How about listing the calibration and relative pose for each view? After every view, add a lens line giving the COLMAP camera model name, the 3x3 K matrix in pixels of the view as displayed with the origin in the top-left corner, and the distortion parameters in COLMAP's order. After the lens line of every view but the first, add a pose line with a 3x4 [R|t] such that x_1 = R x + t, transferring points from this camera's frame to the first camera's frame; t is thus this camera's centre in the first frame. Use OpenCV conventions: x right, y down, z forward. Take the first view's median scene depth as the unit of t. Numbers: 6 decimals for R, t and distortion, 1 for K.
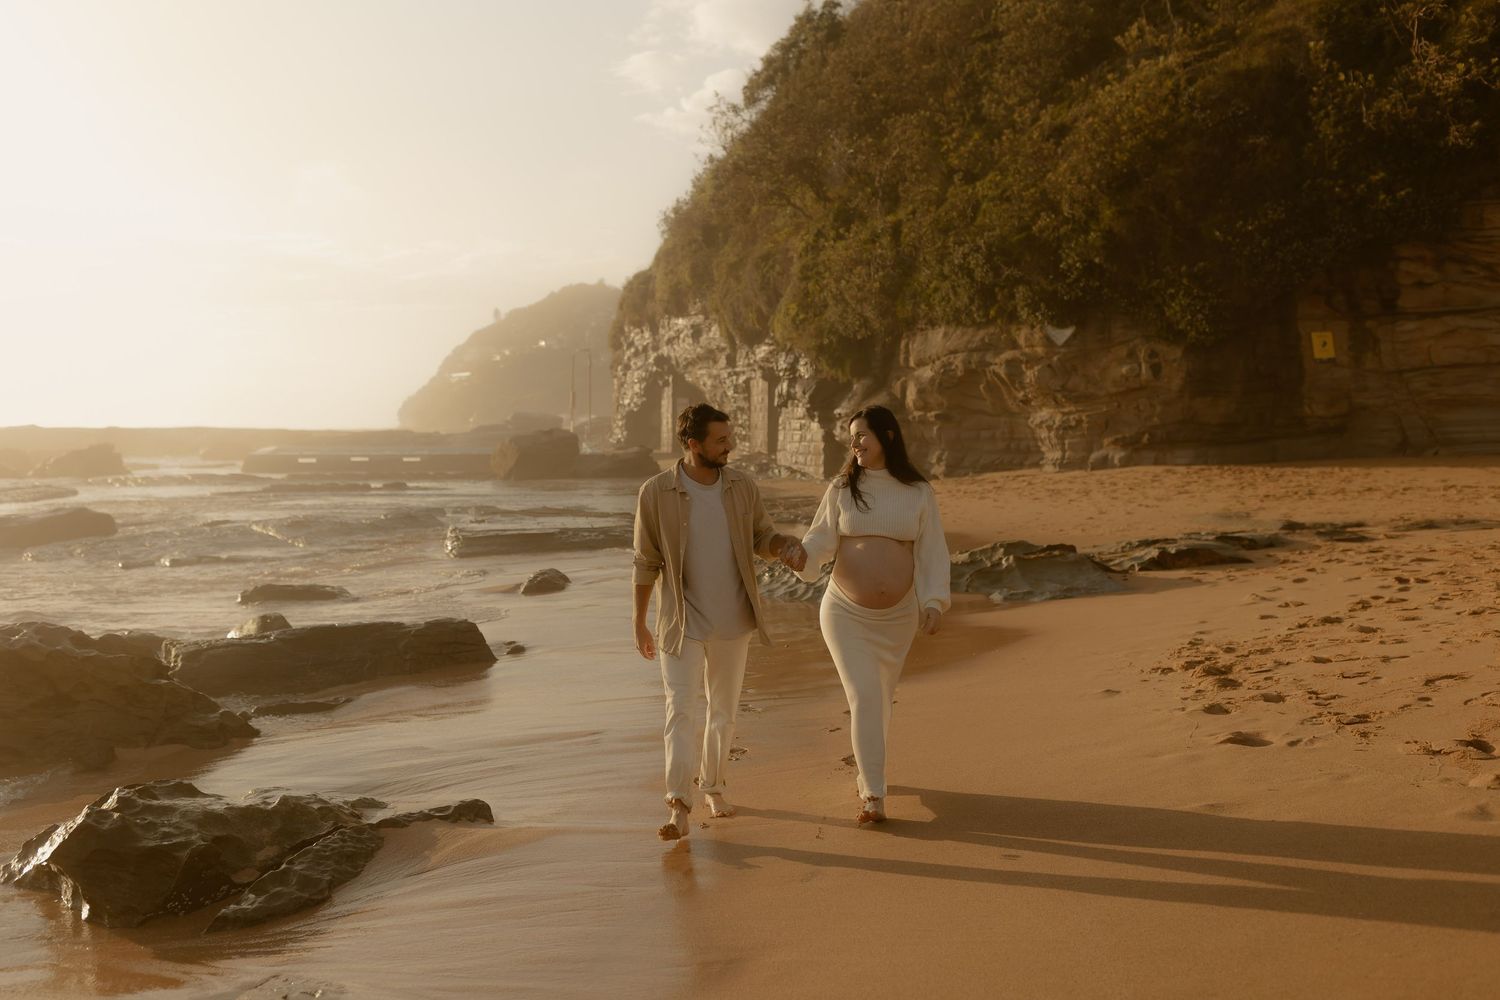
lens RADIAL K [[1479.4, 0, 750.0], [0, 1479.4, 500.0], [0, 0, 1]] dist [0.007199, 0.011943]
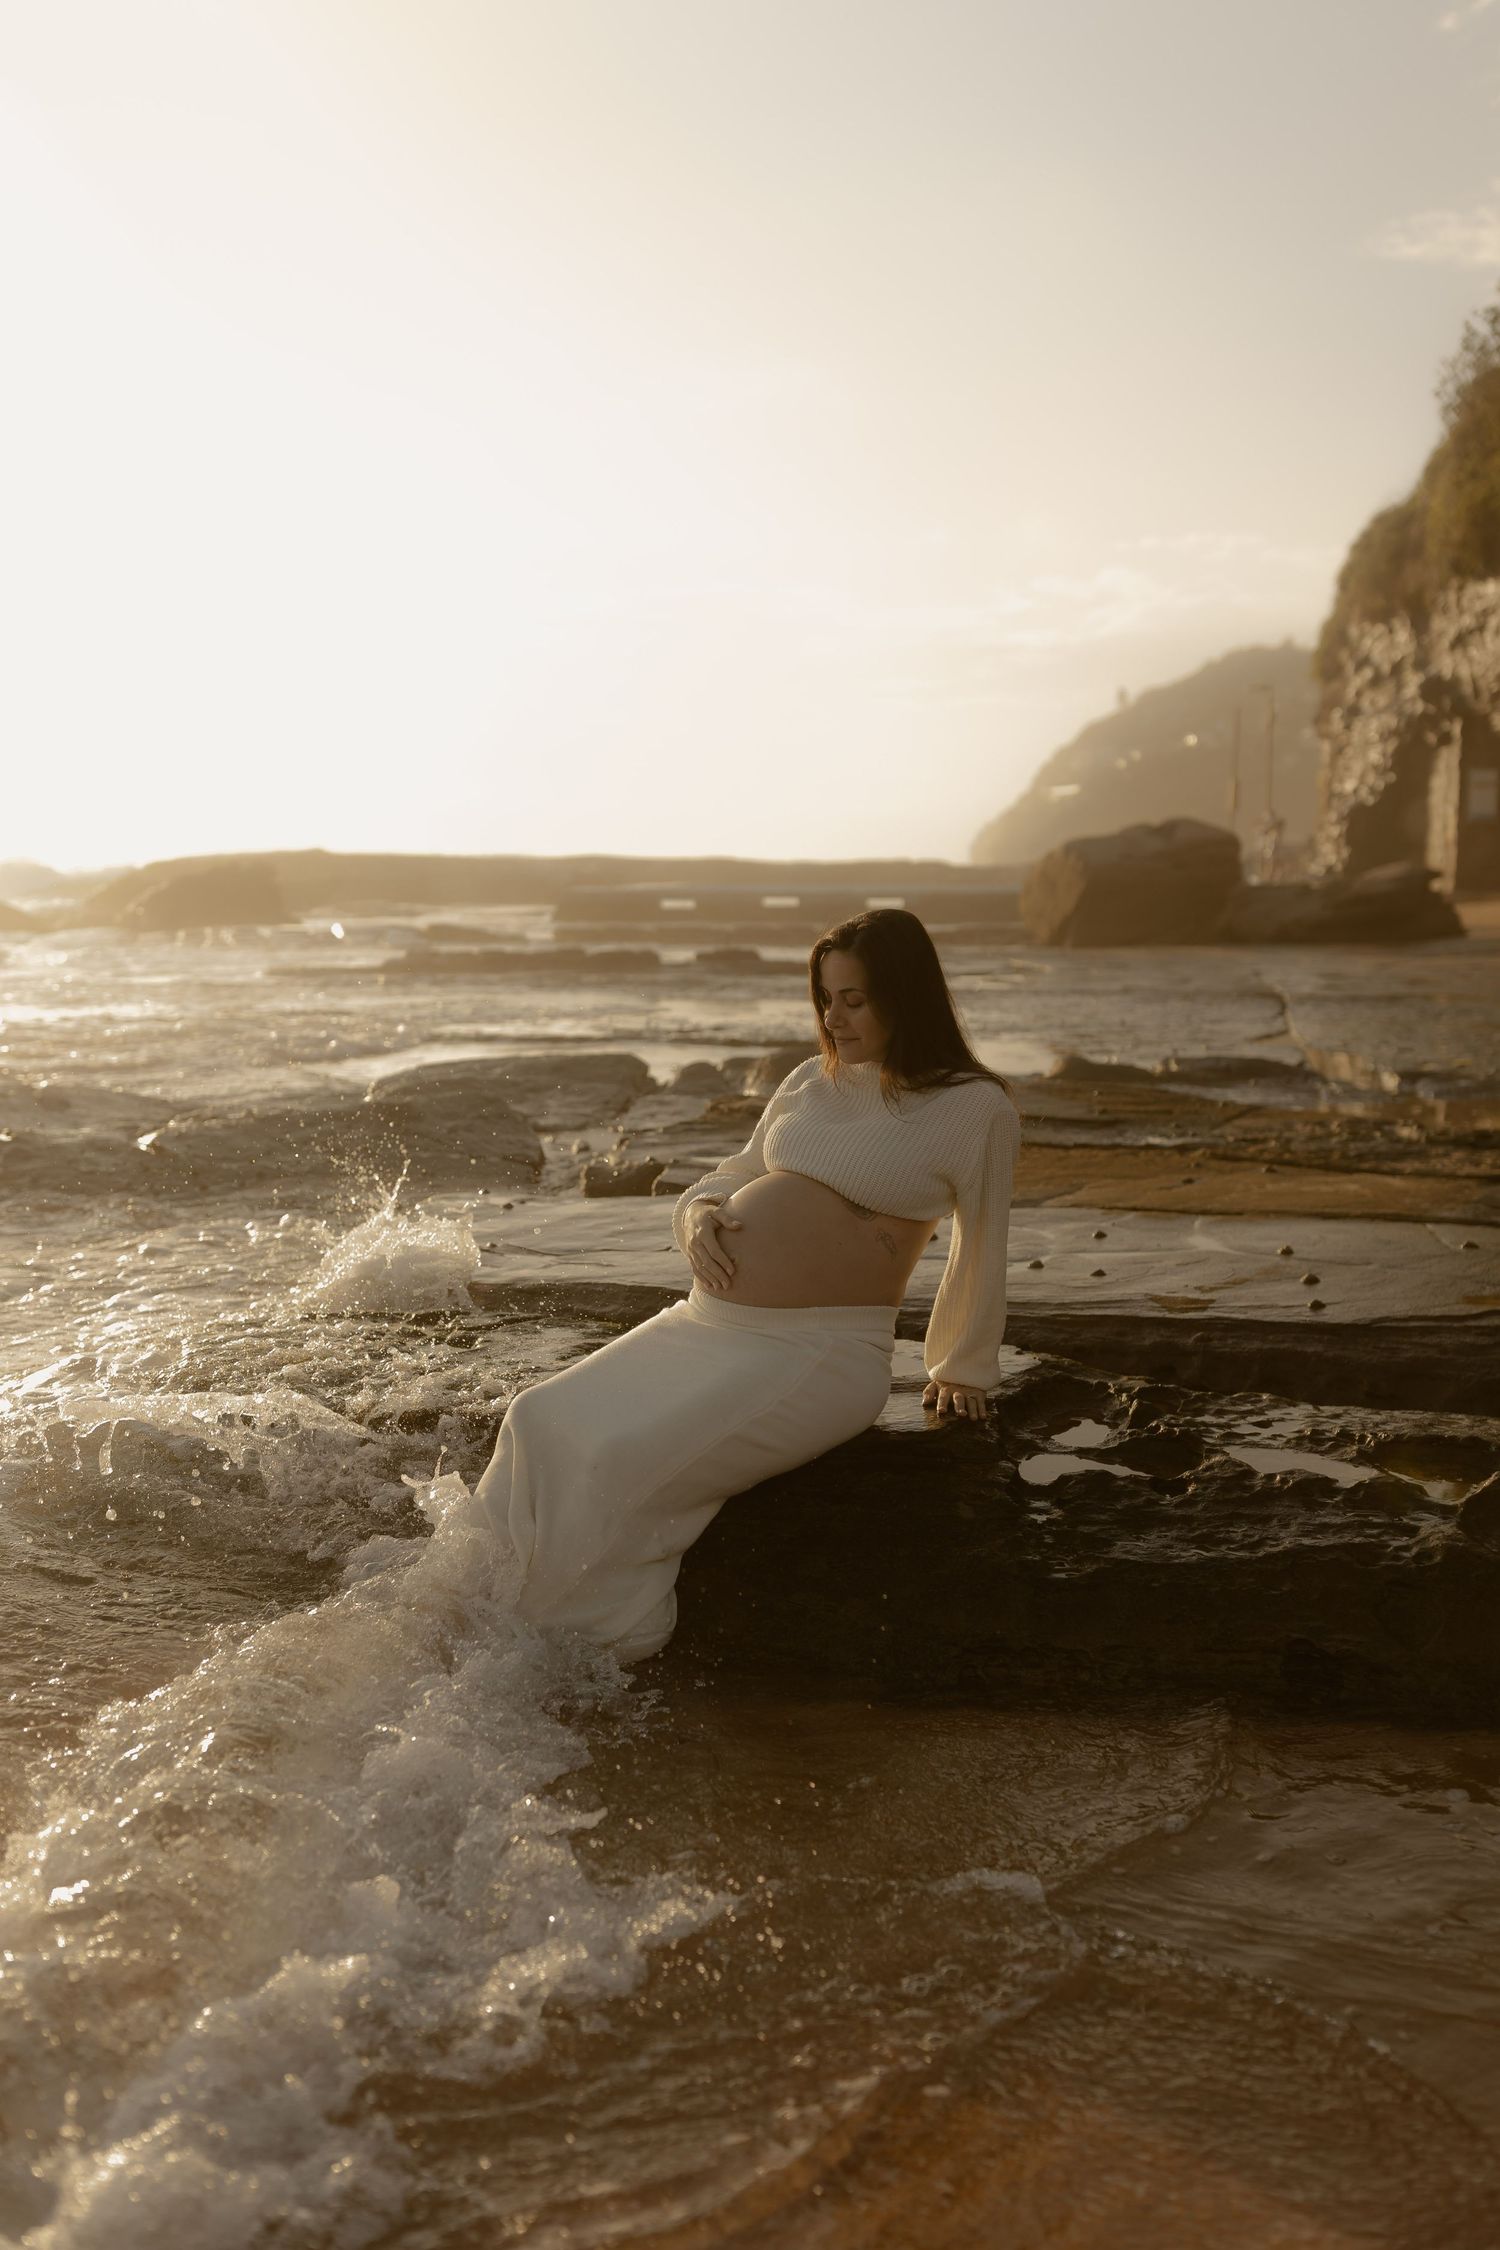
lens RADIAL K [[2070.9, 0, 750.0], [0, 2070.9, 1125.0], [0, 0, 1]] dist [-0.001352, 0.019039]
pose [[0.940032, 0.040459, -0.338677, -0.035817], [-0.016769, 0.997221, 0.072586, -0.003489], [0.340673, -0.062554, 0.938099, 0.315223]]
